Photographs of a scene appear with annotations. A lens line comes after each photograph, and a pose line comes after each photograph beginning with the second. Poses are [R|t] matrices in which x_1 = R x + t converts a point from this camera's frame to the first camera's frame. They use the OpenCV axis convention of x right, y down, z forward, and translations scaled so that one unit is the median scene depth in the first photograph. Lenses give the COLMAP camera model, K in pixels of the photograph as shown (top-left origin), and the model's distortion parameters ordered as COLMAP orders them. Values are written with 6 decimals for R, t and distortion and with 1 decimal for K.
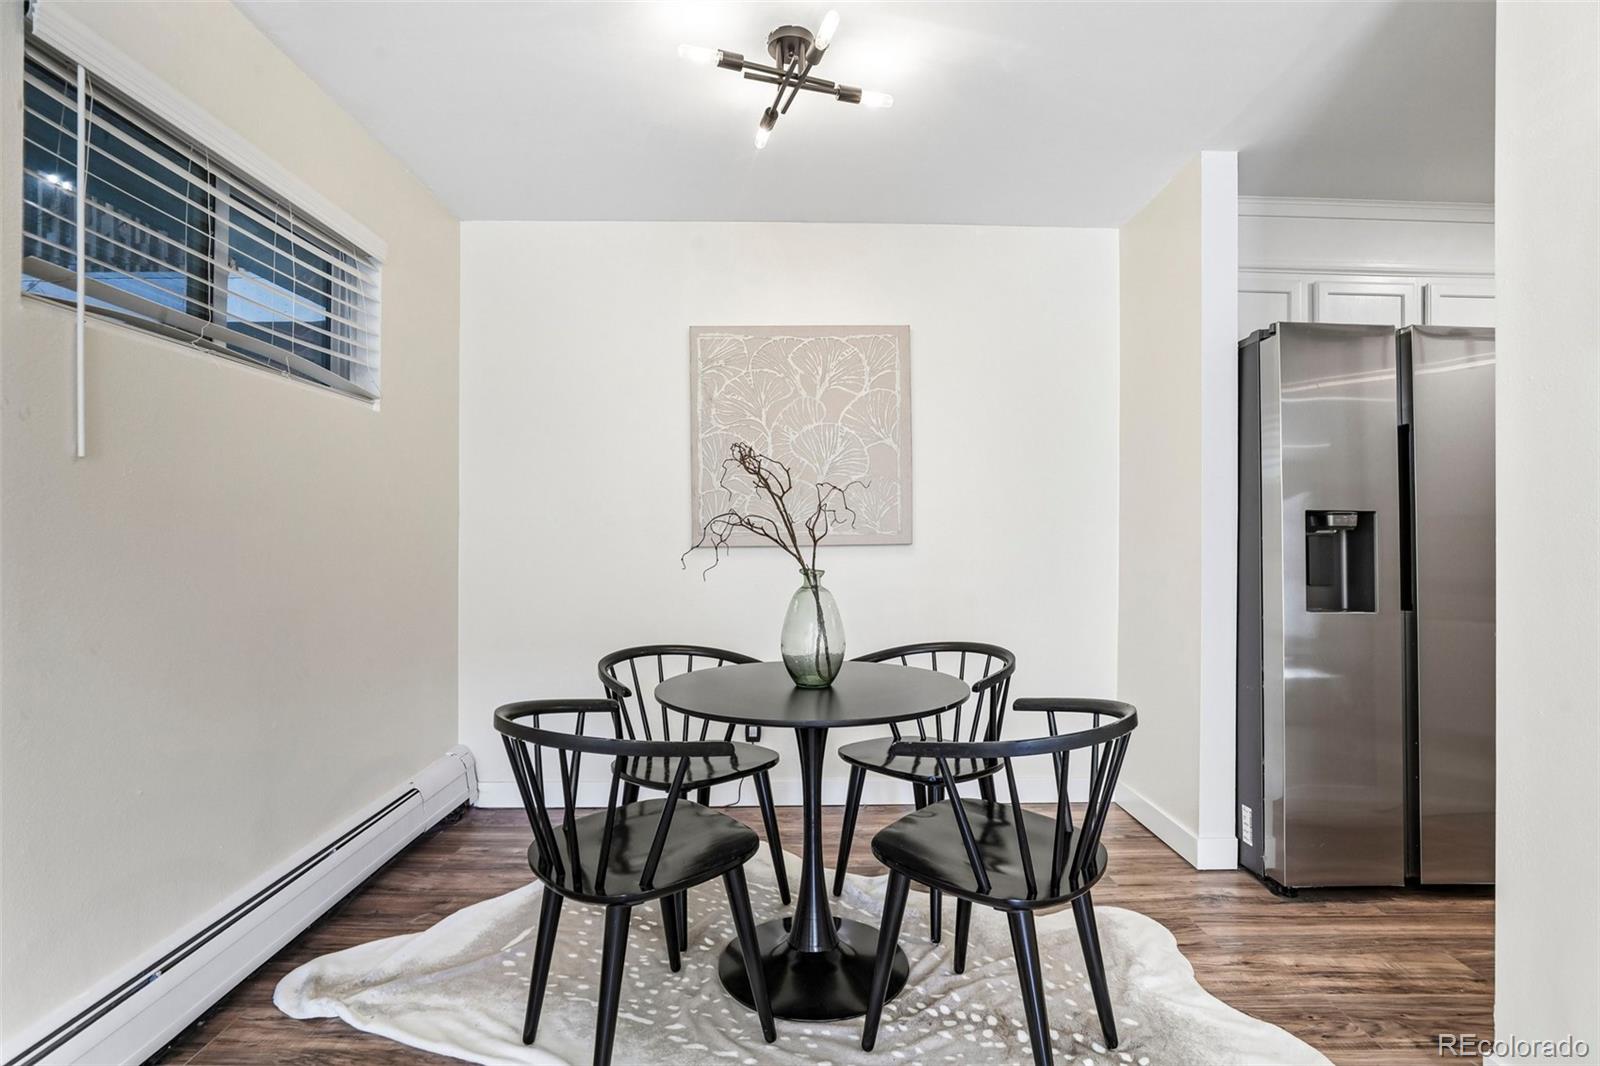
lens RADIAL K [[753.9, 0, 807.9], [0, 753.9, 528.3], [0, 0, 1]] dist [-0.031945, 0.003082]
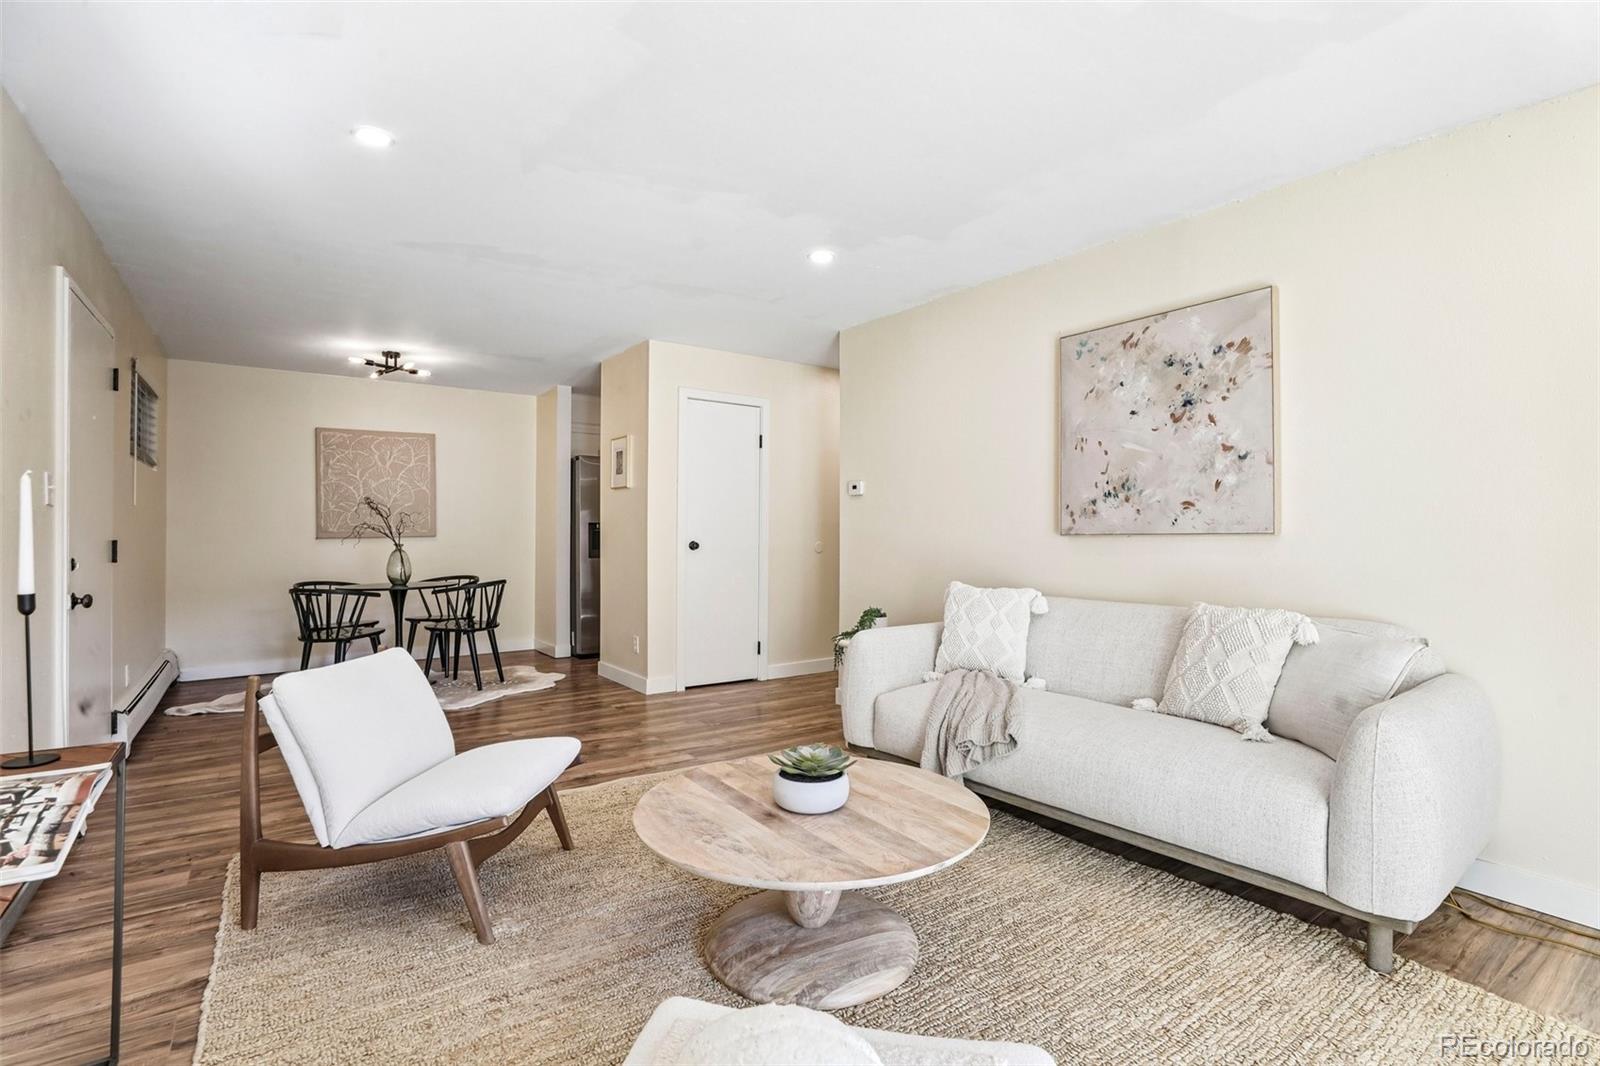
lens RADIAL K [[753.9, 0, 796.9], [0, 753.9, 524.9], [0, 0, 1]] dist [-0.031945, 0.003082]
pose [[0.827026, 0.002438, 0.562159, -0.284614], [-0.001299, 0.999996, -0.002426, -0.009572], [-0.562162, 0.001276, 0.827026, -1.822059]]
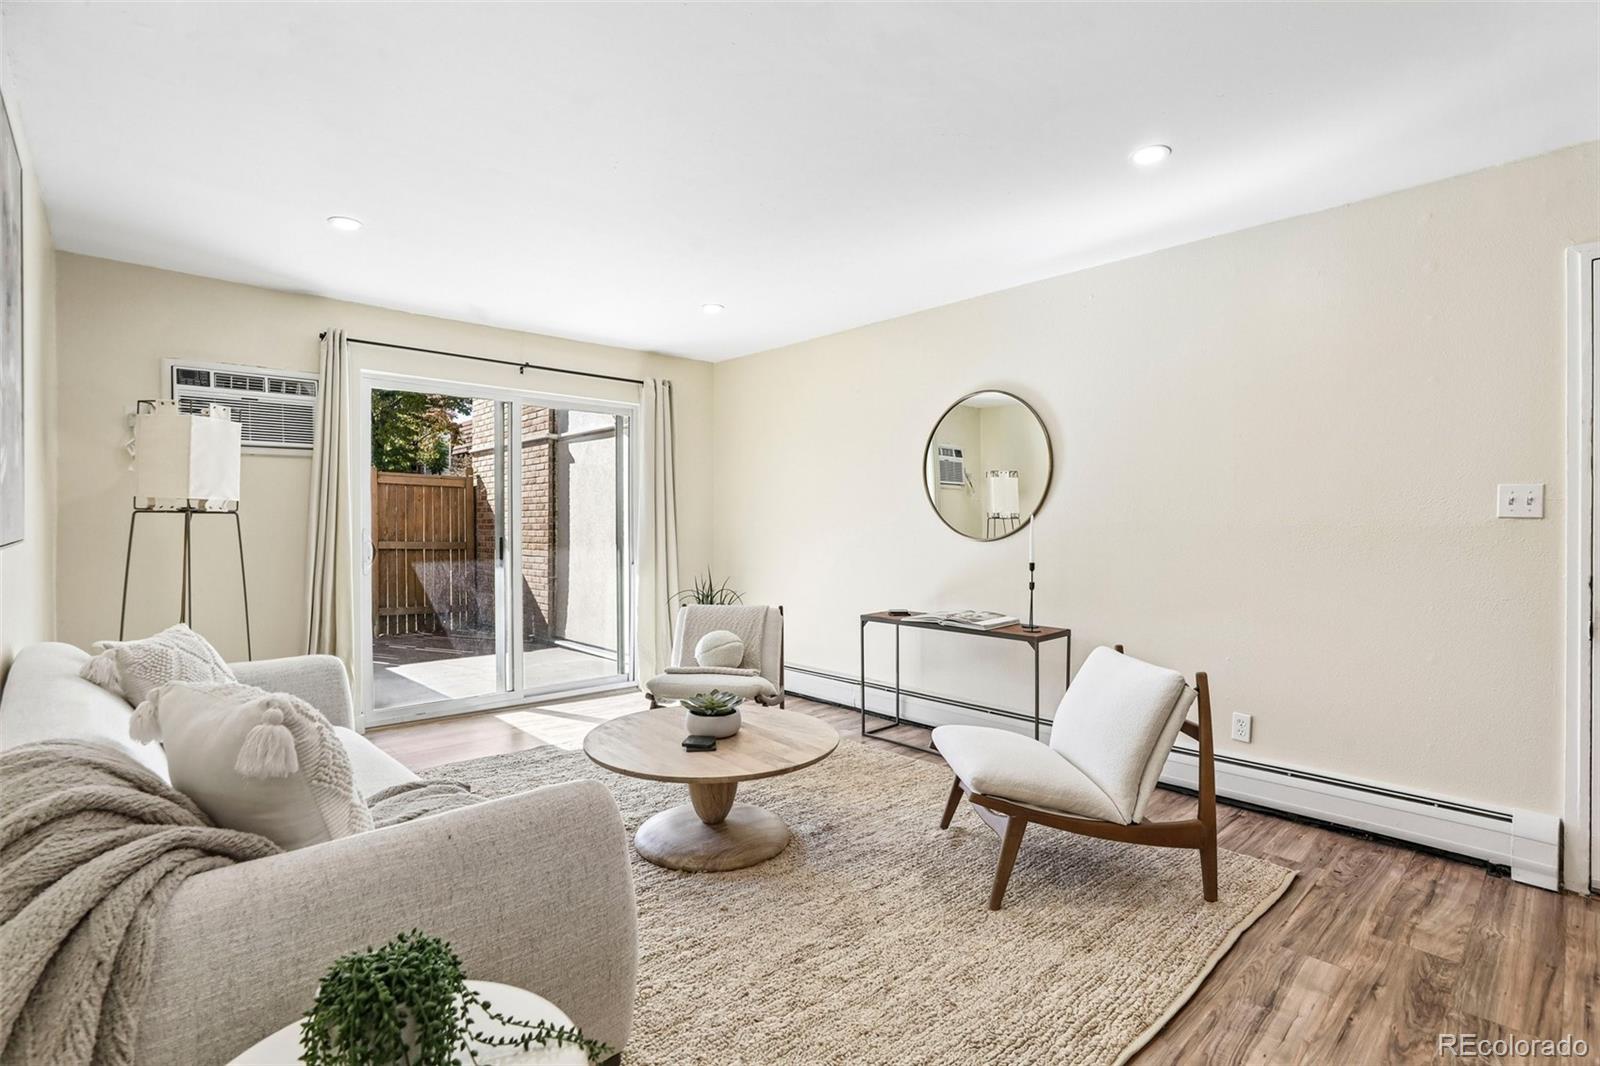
lens RADIAL K [[753.9, 0, 794.0], [0, 753.9, 528.8], [0, 0, 1]] dist [-0.031945, 0.003082]
pose [[-0.759302, -0.004426, -0.650723, 0.907133], [-0.005299, 0.999986, -0.000619, -0.017702], [0.650716, 0.002978, -0.759315, -0.110552]]
